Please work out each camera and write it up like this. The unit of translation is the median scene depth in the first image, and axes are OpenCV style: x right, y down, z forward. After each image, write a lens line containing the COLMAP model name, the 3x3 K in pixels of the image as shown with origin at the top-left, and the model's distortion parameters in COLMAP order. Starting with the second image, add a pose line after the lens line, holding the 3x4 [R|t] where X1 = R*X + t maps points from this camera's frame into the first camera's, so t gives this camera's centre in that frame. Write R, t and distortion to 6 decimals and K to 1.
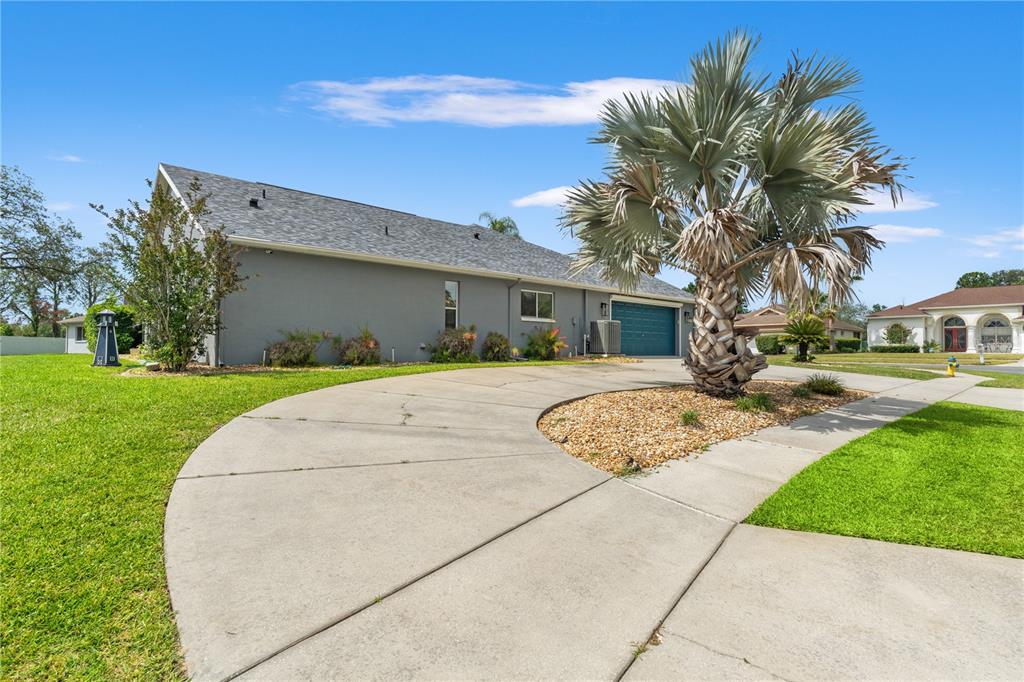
lens RADIAL K [[518.7, 0, 516.8], [0, 518.7, 342.8], [0, 0, 1]] dist [-0.013264, -0.001126]
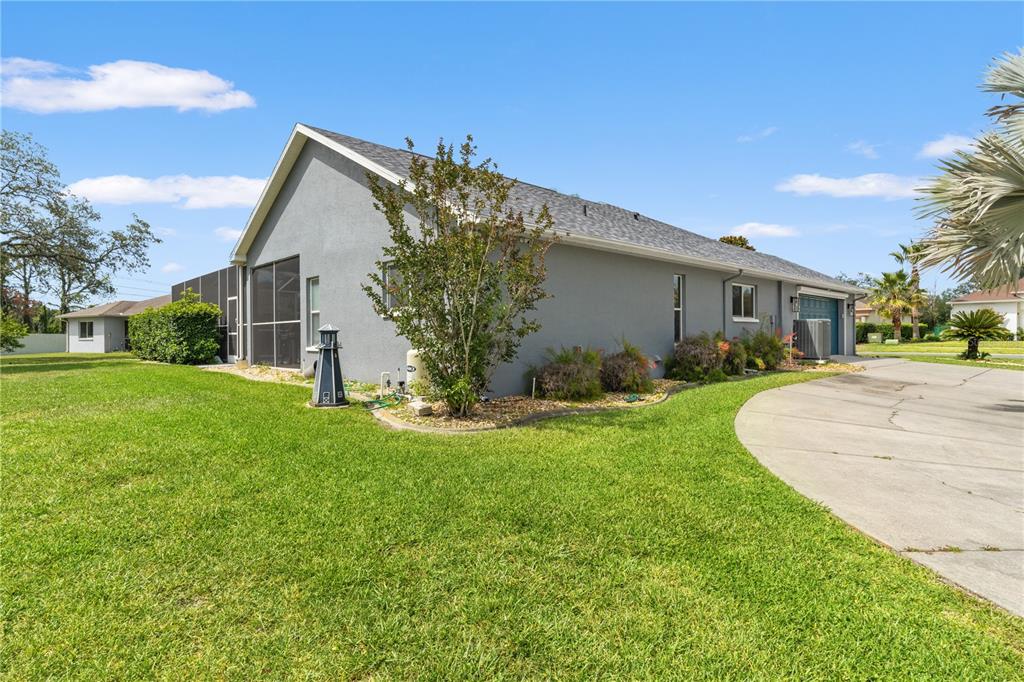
lens RADIAL K [[549.3, 0, 510.4], [0, 549.3, 340.7], [0, 0, 1]] dist [-0.014281, -0.002687]
pose [[0.999638, -0.010729, 0.024692, -0.139887], [0.010084, 0.999609, 0.026091, -0.015034], [-0.024963, -0.025832, 0.999355, 0.057629]]
